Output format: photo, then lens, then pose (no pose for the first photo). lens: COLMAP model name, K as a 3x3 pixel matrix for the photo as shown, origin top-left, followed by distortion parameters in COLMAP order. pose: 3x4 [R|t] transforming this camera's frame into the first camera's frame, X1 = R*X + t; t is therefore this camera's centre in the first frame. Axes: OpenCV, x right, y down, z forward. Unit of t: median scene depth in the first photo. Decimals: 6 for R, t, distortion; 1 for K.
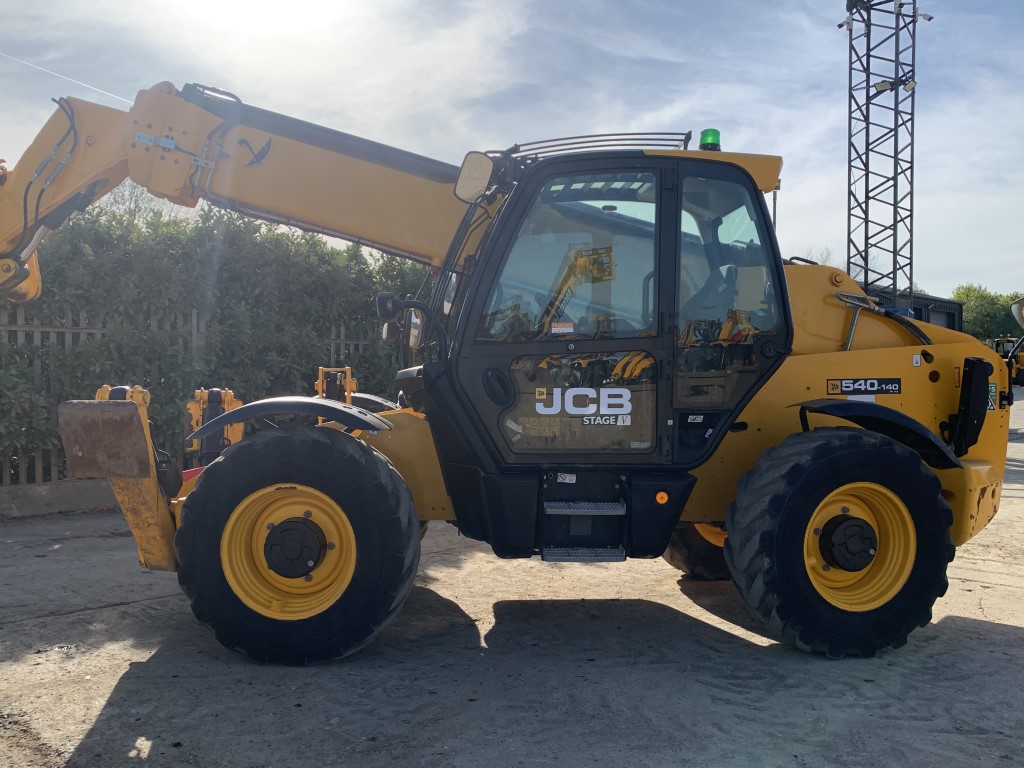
lens RADIAL K [[936.2, 0, 512.0], [0, 936.2, 384.0], [0, 0, 1]] dist [0.018324, 0.018312]
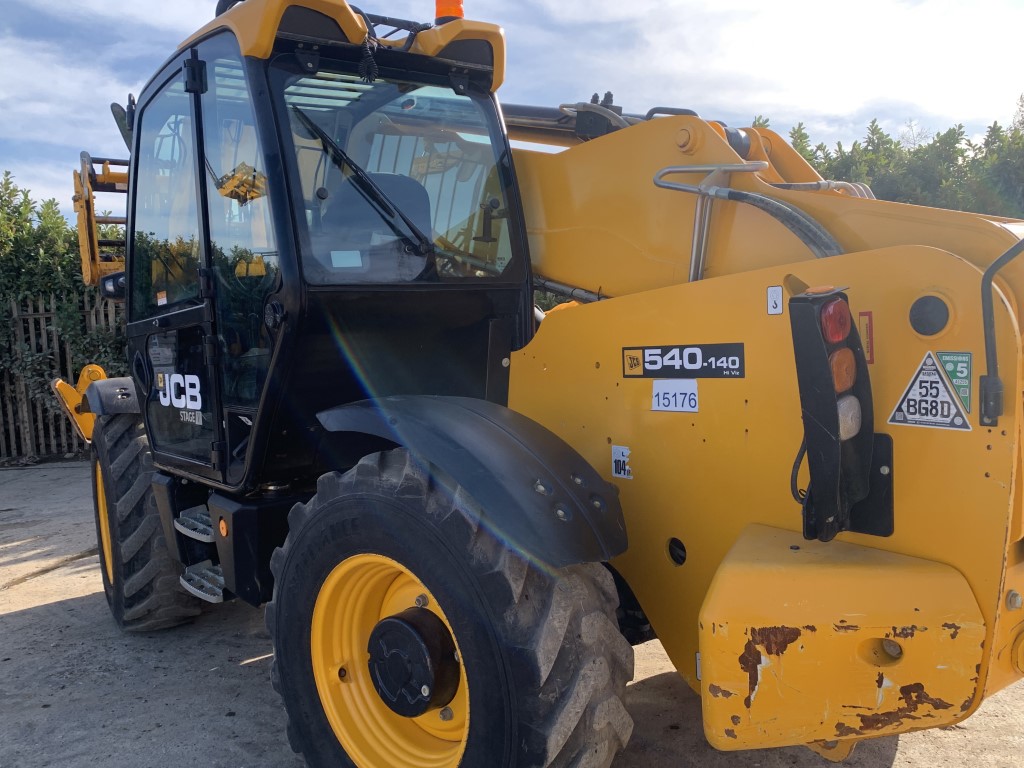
lens RADIAL K [[932.2, 0, 449.1], [0, 932.2, 382.2], [0, 0, 1]] dist [0.065811, -0.001016]
pose [[0.517465, 0.026301, -0.855300, 0.719970], [0.021726, 0.998801, 0.043859, -0.010181], [0.855428, -0.041278, 0.516274, 0.656056]]
